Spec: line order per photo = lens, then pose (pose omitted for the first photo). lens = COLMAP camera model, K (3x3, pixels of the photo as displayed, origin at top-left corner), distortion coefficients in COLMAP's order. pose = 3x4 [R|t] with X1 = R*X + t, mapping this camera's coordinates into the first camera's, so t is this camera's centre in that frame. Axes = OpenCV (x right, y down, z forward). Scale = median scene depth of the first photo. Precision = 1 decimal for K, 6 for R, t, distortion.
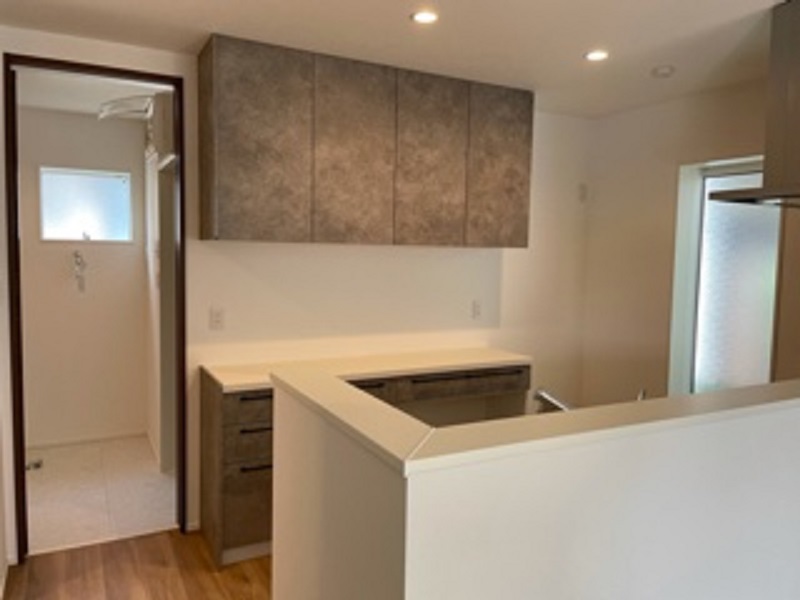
lens RADIAL K [[612.3, 0, 400.0], [0, 612.3, 300.0], [0, 0, 1]] dist [0.100226, -0.152466]
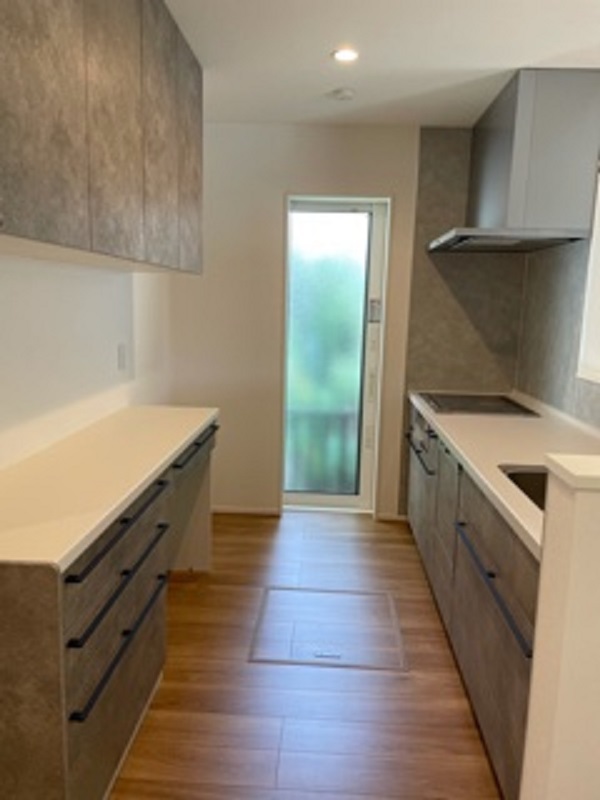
lens RADIAL K [[612.3, 0, 300.0], [0, 612.3, 400.0], [0, 0, 1]] dist [0.100226, -0.152466]
pose [[0.513707, -0.139526, 0.846544, -0.501818], [0.060305, 0.990120, 0.126595, -0.021220], [-0.855844, -0.013982, 0.517046, 0.552901]]
